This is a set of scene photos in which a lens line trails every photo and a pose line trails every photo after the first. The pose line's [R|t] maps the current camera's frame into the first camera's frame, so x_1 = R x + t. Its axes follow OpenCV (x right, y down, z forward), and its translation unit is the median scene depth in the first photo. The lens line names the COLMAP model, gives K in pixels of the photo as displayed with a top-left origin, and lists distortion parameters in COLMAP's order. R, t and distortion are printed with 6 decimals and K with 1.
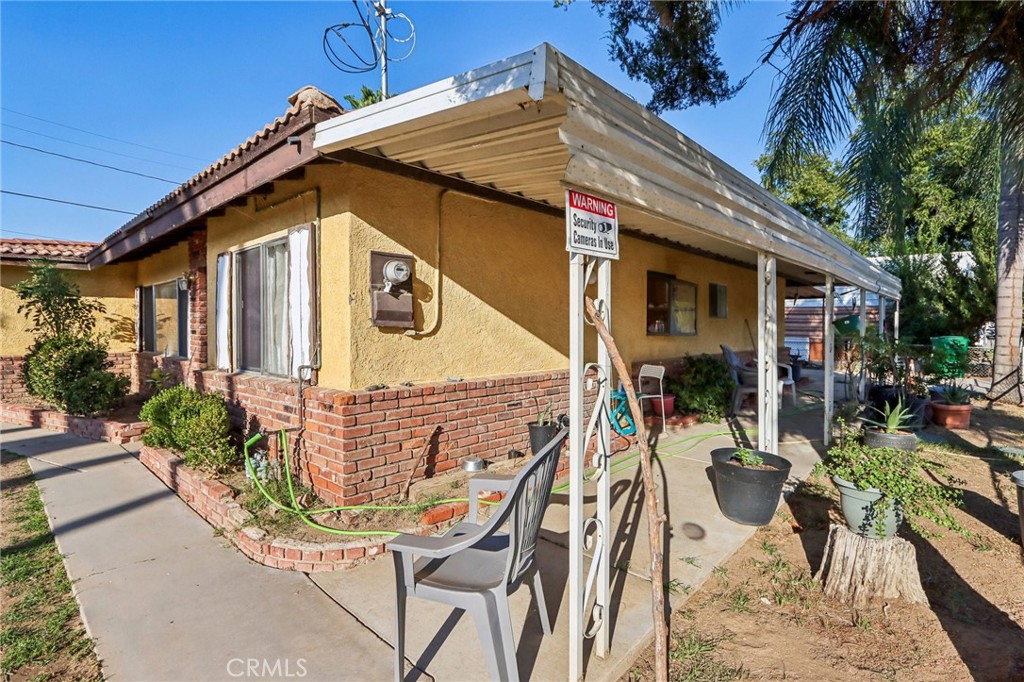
lens RADIAL K [[476.2, 0, 514.0], [0, 476.2, 335.6], [0, 0, 1]] dist [-0.006419, -0.000269]
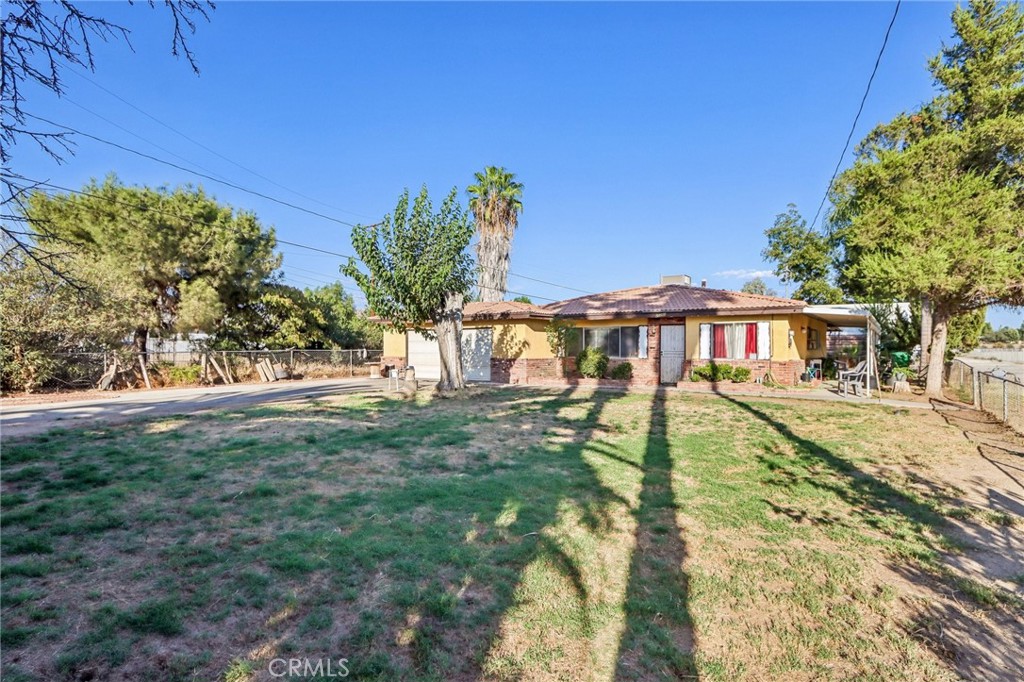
lens RADIAL K [[521.3, 0, 509.2], [0, 521.3, 345.0], [0, 0, 1]] dist [0.003234, 0.000147]
pose [[0.992089, 0.003584, 0.125483, -0.890590], [-0.000542, 0.999705, -0.024269, 0.023464], [-0.125533, 0.024009, 0.991799, -0.877644]]
